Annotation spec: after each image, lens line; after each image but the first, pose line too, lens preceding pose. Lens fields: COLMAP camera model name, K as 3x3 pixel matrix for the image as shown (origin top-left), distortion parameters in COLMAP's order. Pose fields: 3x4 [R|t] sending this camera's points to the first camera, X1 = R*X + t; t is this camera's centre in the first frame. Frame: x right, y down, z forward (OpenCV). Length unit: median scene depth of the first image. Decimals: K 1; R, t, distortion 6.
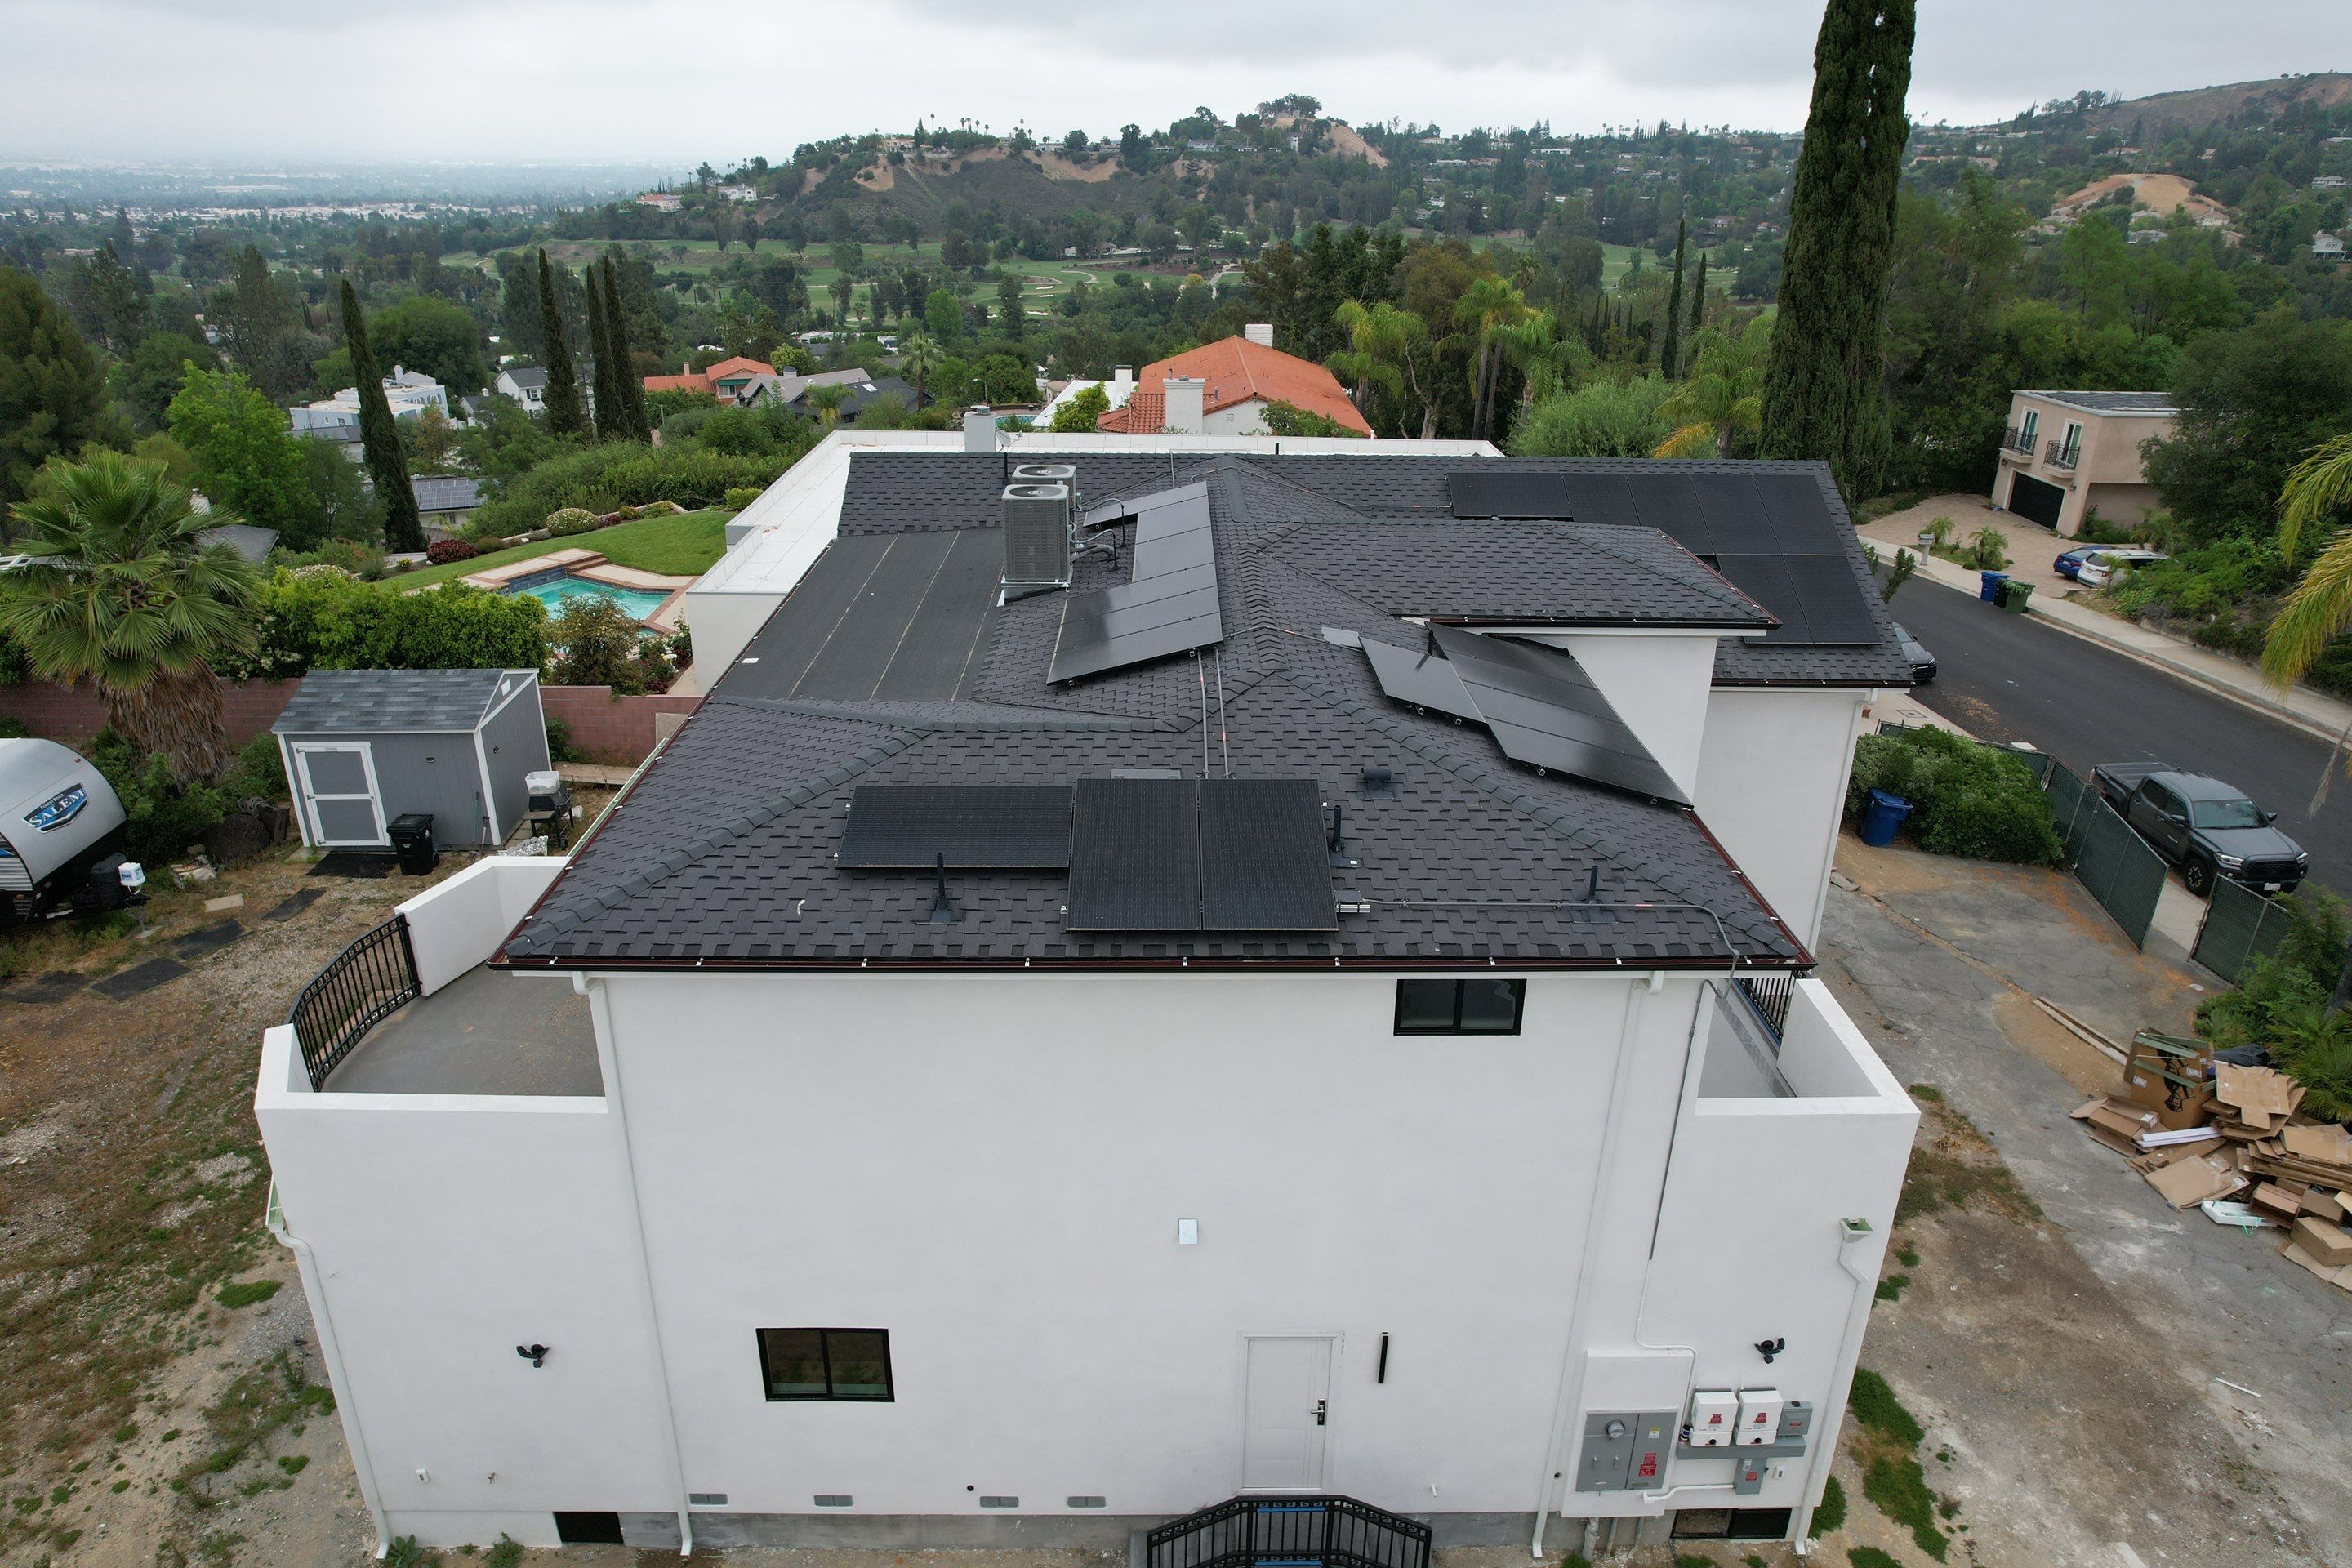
lens RADIAL K [[1509.7, 0, 1181.7], [0, 1509.7, 782.7], [0, 0, 1]] dist [-0.078873, 0.070126]
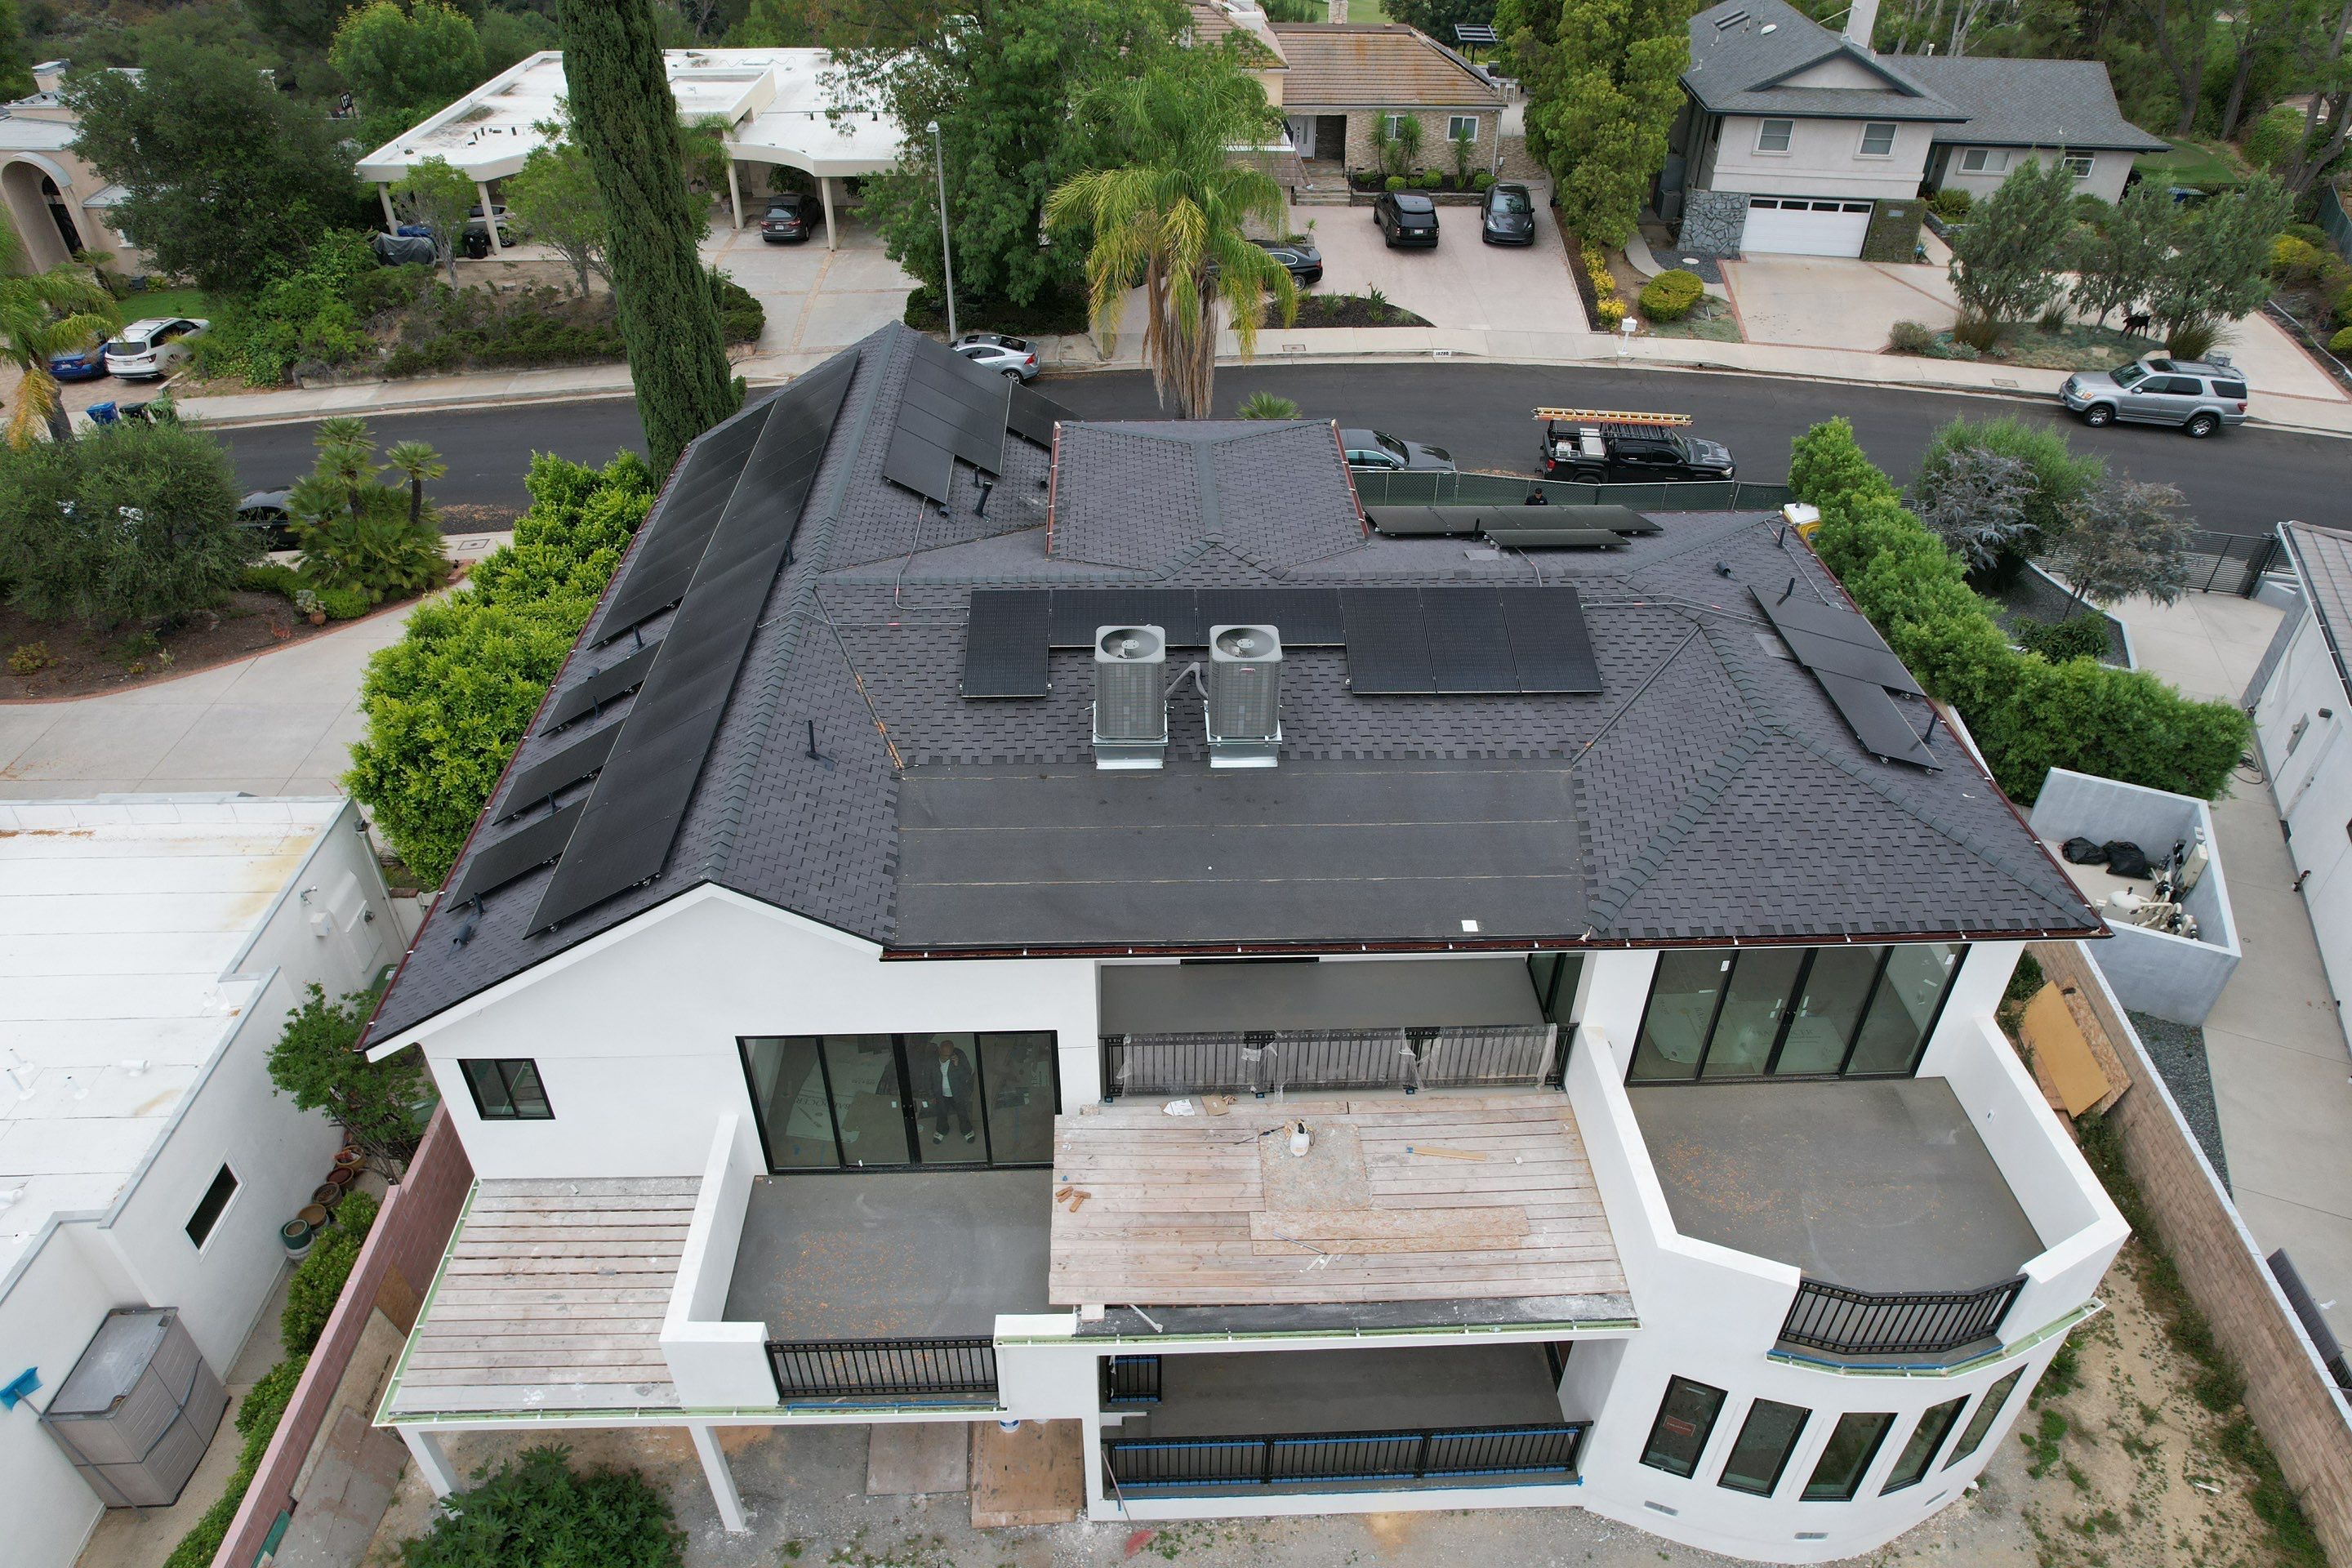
lens RADIAL K [[1509.7, 0, 1178.5], [0, 1509.7, 779.9], [0, 0, 1]] dist [-0.078873, 0.070126]
pose [[-0.022874, -0.599435, 0.800097, -0.838884], [0.383146, 0.733943, 0.560826, -0.632886], [-0.923404, 0.319382, 0.212883, 0.833082]]
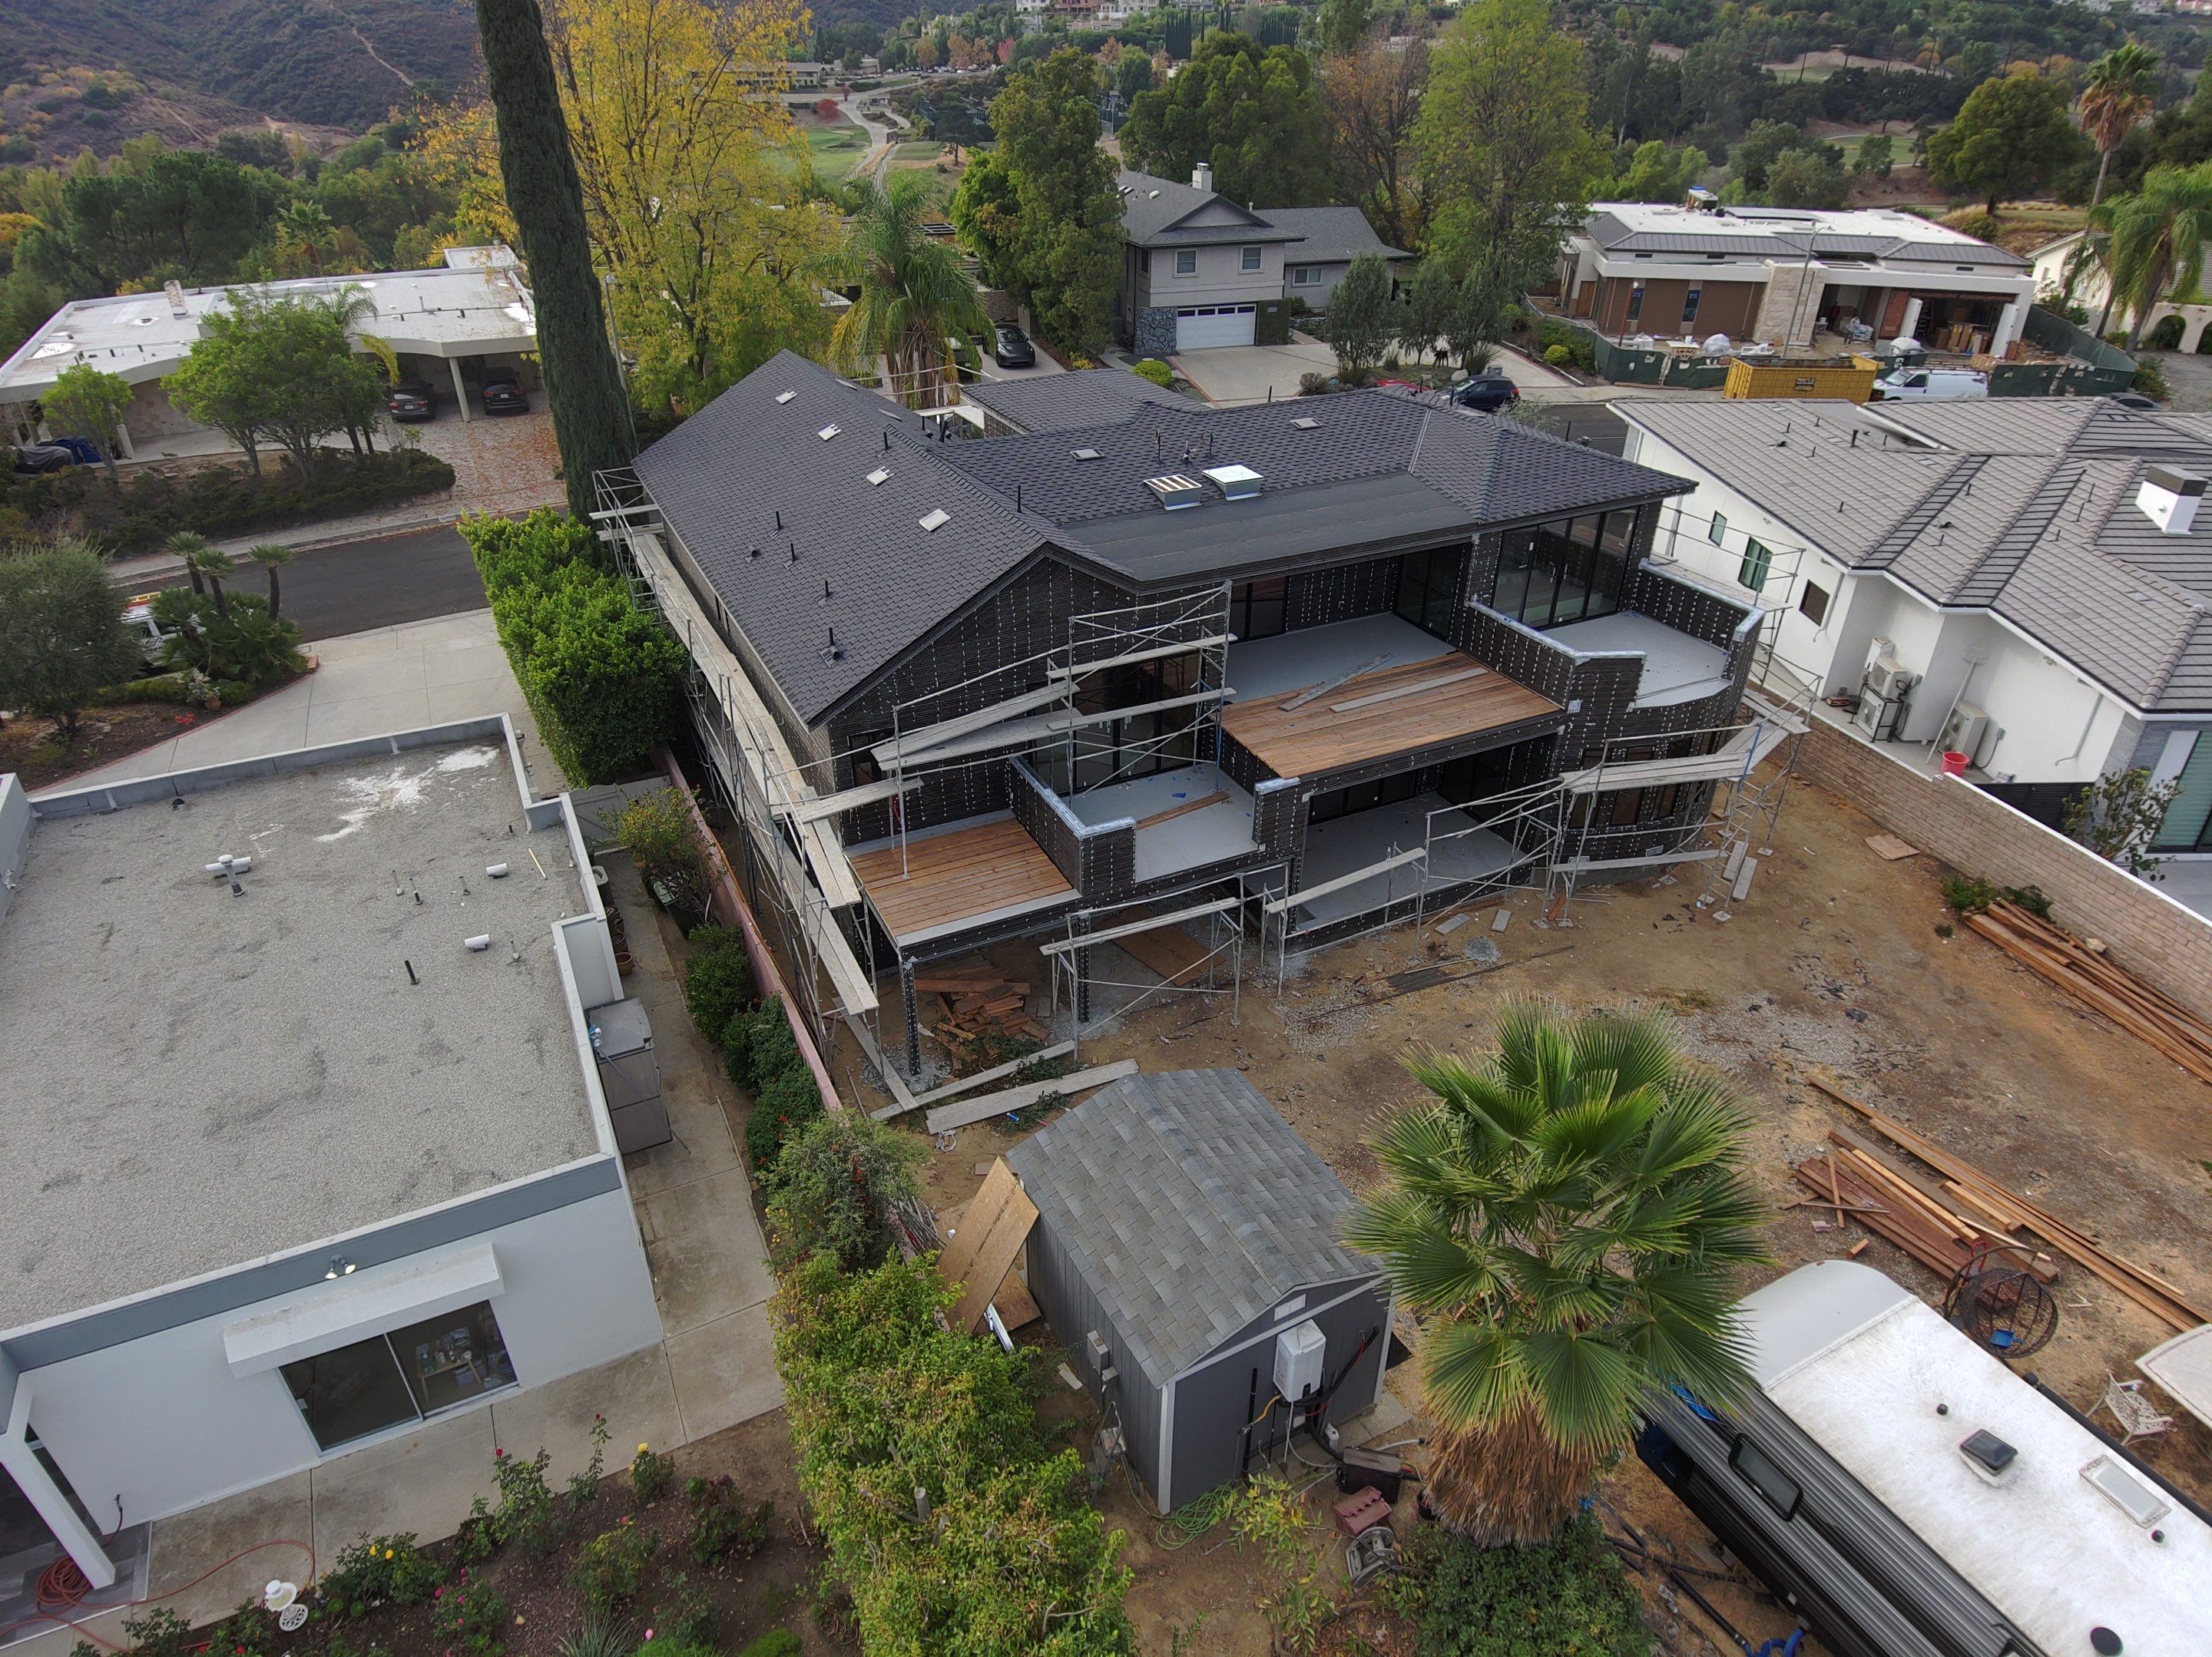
lens RADIAL K [[1310.3, 0, 1104.1], [0, 1310.3, 846.5], [0, 0, 1]] dist [0.027049, -0.049789]
pose [[-0.431727, -0.486892, 0.759307, -1.203356], [0.343500, 0.689623, 0.637516, -0.753975], [-0.834038, 0.536055, -0.130482, 1.451878]]
